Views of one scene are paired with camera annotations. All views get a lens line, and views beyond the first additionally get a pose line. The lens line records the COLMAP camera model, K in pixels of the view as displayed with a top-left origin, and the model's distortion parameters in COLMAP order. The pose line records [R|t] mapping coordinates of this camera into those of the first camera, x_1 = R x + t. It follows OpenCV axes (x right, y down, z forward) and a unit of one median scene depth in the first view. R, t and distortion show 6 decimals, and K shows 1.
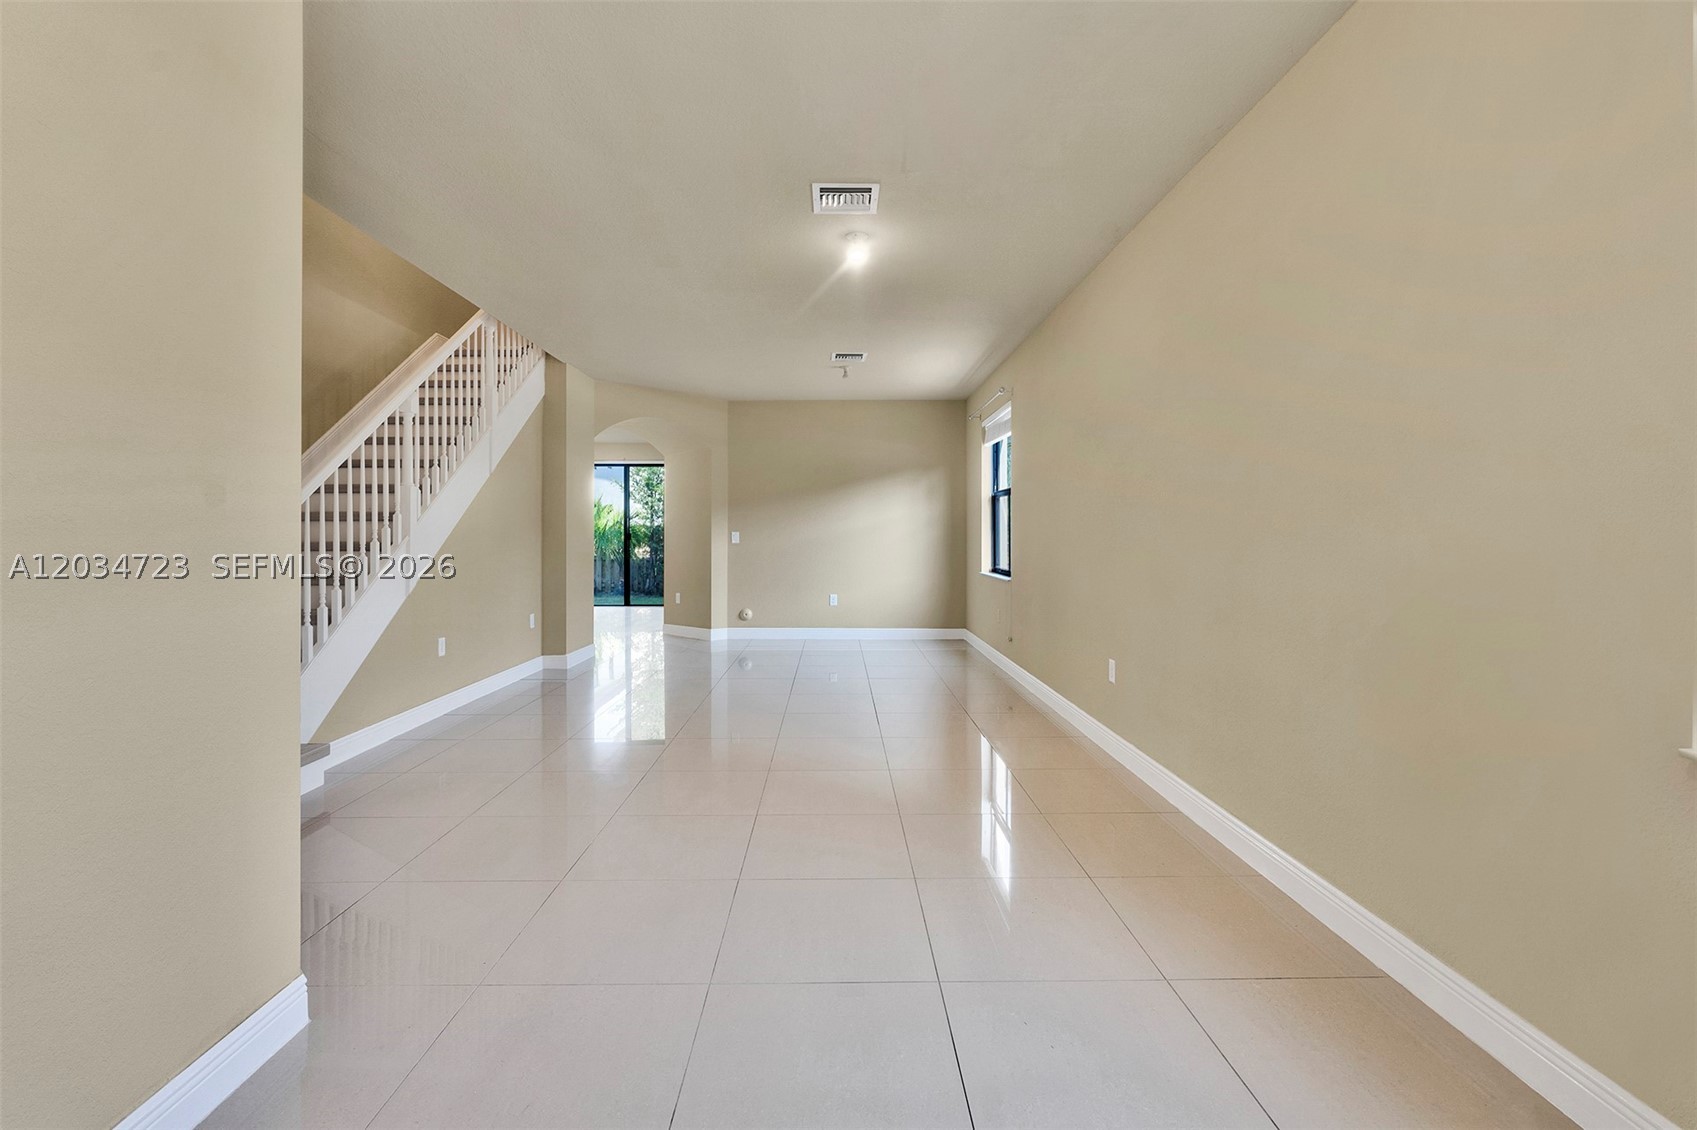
lens RADIAL K [[752.4, 0, 854.9], [0, 752.4, 543.7], [0, 0, 1]] dist [0.001378, -0.000101]
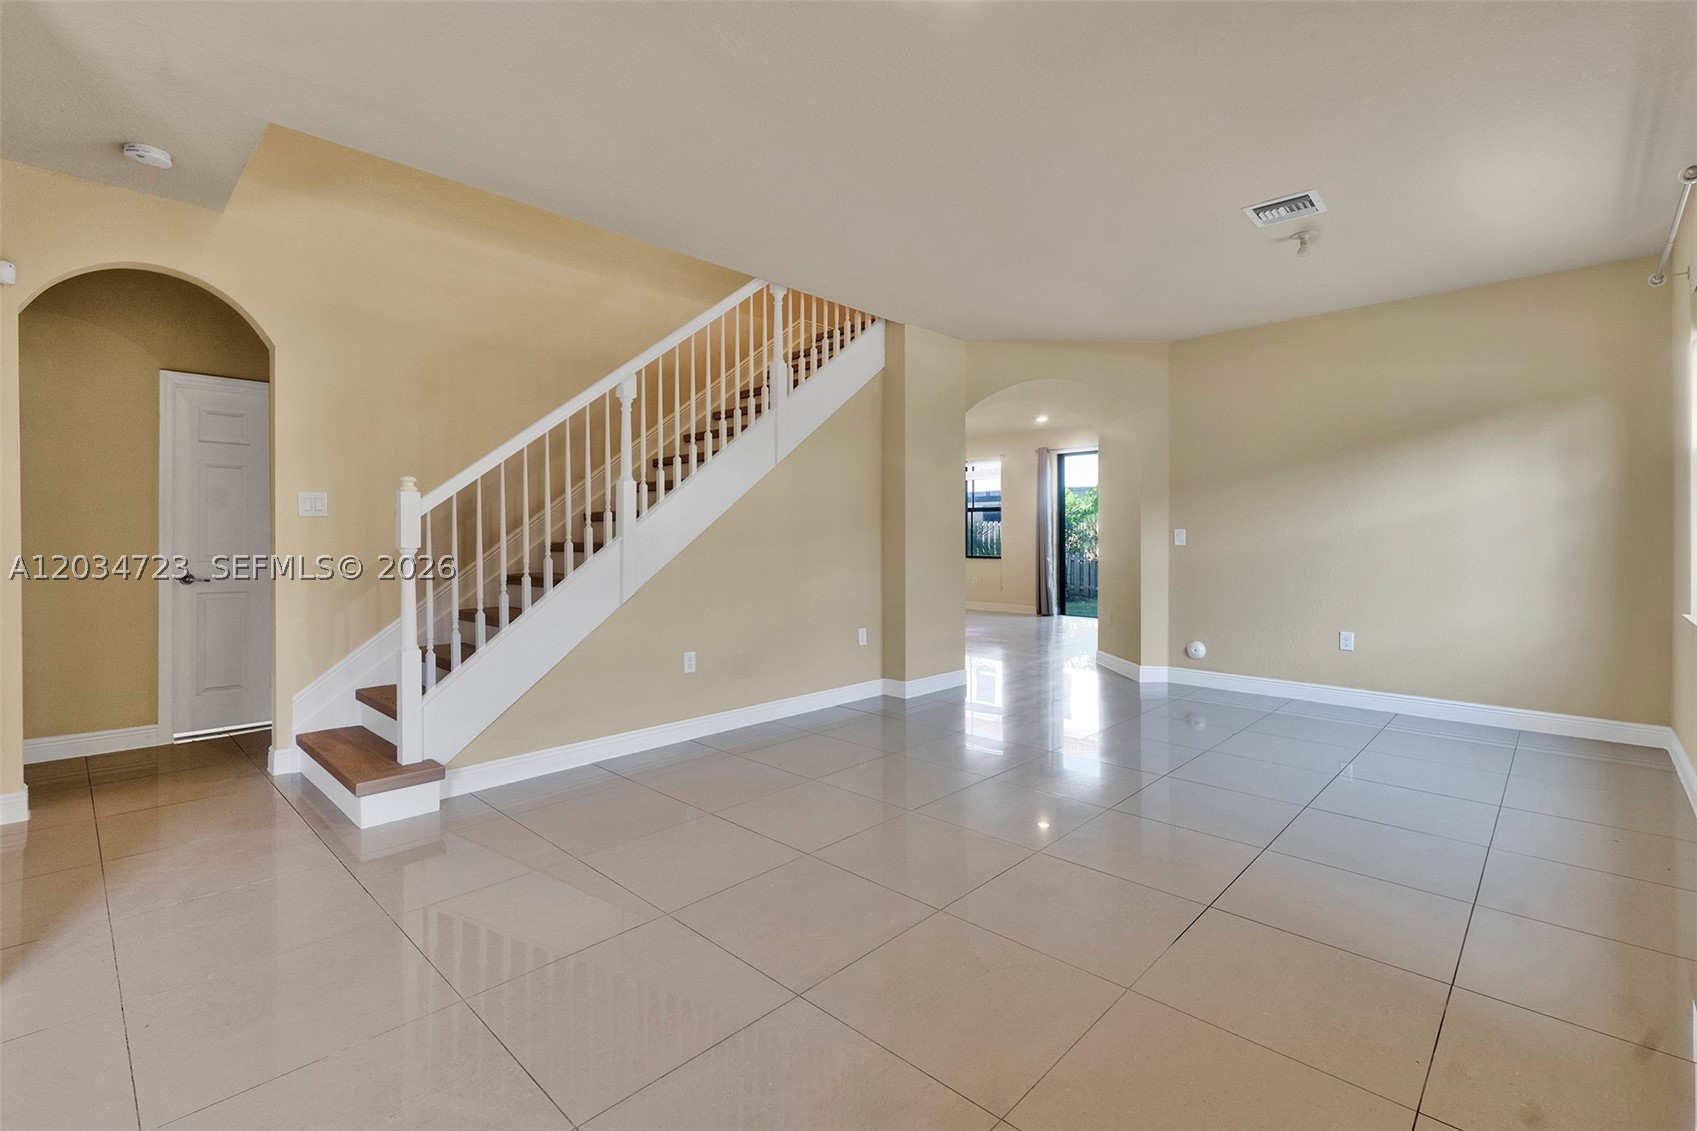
lens RADIAL K [[752.4, 0, 854.9], [0, 752.4, 544.2], [0, 0, 1]] dist [0.001378, -0.000101]
pose [[0.704726, 0.004392, -0.709466, 0.123391], [-0.003596, 0.999990, 0.002619, -0.002566], [0.709470, 0.000706, 0.704735, 0.302462]]
